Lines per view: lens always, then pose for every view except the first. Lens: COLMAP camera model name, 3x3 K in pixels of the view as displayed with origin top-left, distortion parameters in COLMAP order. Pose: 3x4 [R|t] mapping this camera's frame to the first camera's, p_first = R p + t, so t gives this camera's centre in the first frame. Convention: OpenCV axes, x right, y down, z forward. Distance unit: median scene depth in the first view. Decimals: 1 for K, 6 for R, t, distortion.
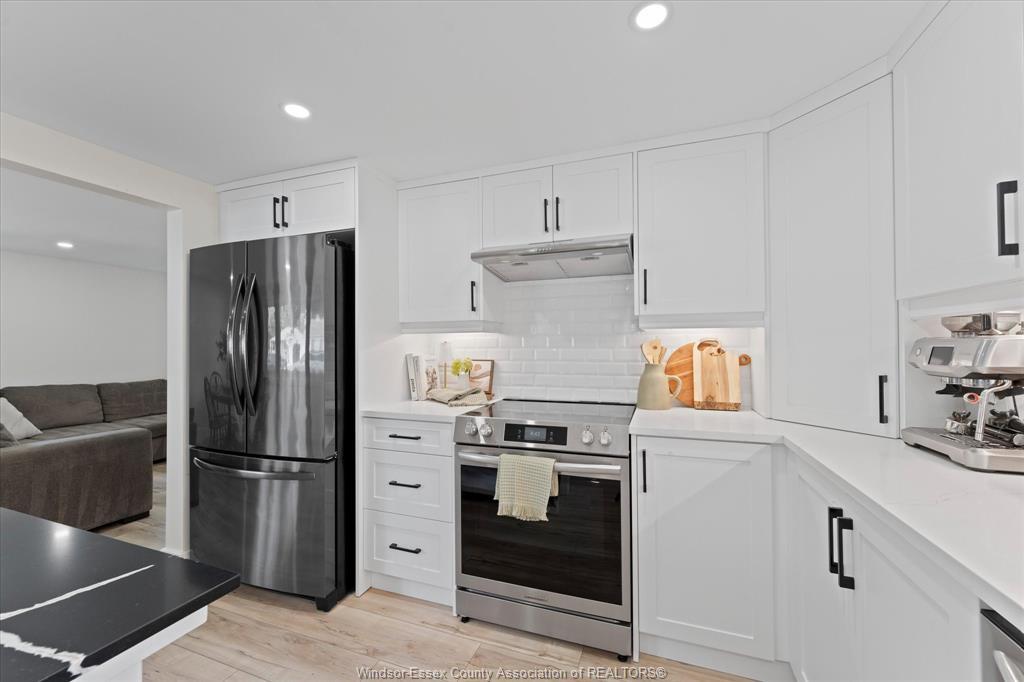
lens RADIAL K [[404.4, 0, 515.5], [0, 404.4, 342.2], [0, 0, 1]] dist [-0.001057, -0.000166]
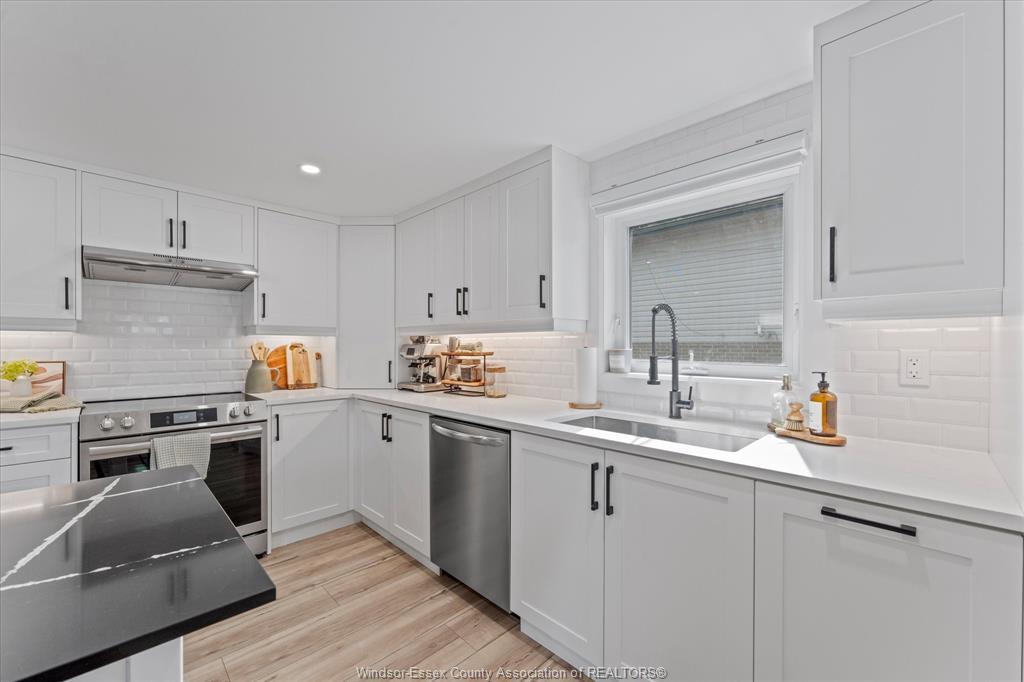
lens RADIAL K [[411.6, 0, 511.2], [0, 411.6, 345.8], [0, 0, 1]] dist [0.000195, 0.000147]
pose [[0.426135, 0.008602, 0.904619, -0.572573], [-0.012638, 0.999914, -0.003555, -0.000684], [-0.904571, -0.009918, 0.426207, -0.378219]]
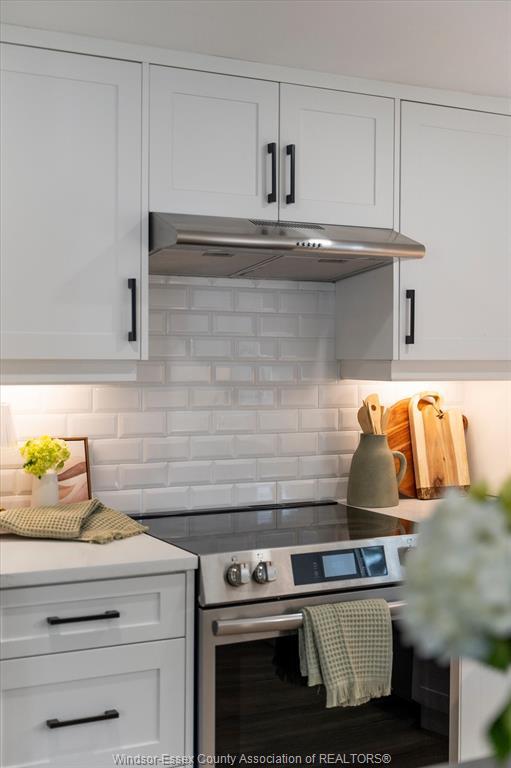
lens RADIAL K [[1042.9, 0, 255.5], [0, 1042.9, 384.0], [0, 0, 1]] dist [-0.029679, -0.035631]
pose [[0.667807, -0.010280, 0.744263, -0.999950], [-0.018290, 0.999376, 0.030214, -0.070608], [-0.744110, -0.033790, 0.667202, 0.068121]]
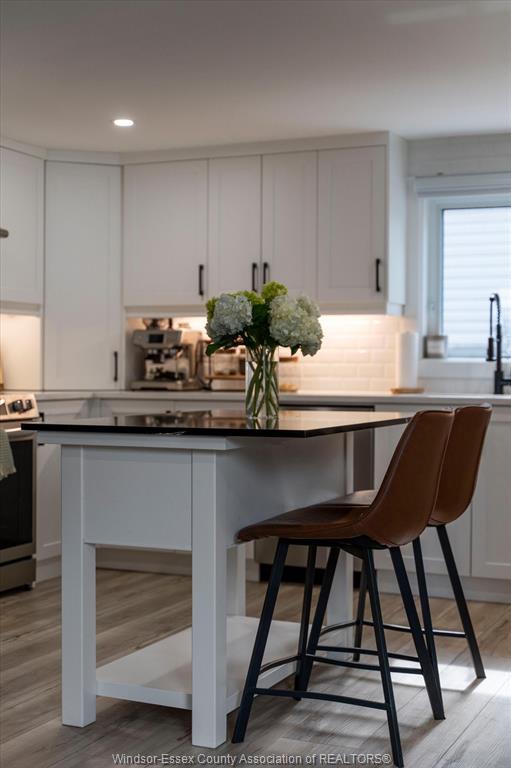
lens RADIAL K [[1145.7, 0, 274.9], [0, 1145.7, 383.3], [0, 0, 1]] dist [-0.028649, -0.012323]
pose [[0.049595, -0.007379, 0.998742, -2.456522], [-0.015157, 0.999852, 0.008140, 0.108135], [-0.998654, -0.015541, 0.049476, 0.092473]]
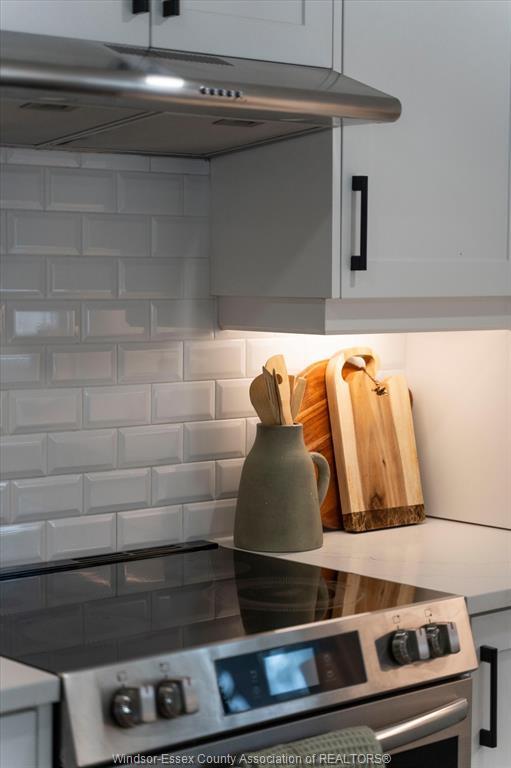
lens RADIAL K [[1611.5, 0, 255.5], [0, 1611.5, 384.0], [0, 0, 1]] dist [0.003993, 0.058609]
pose [[0.468628, -0.055570, 0.881646, -0.957598], [-0.019747, 0.997111, 0.073344, -0.089840], [-0.883175, -0.051781, 0.466177, 0.360311]]
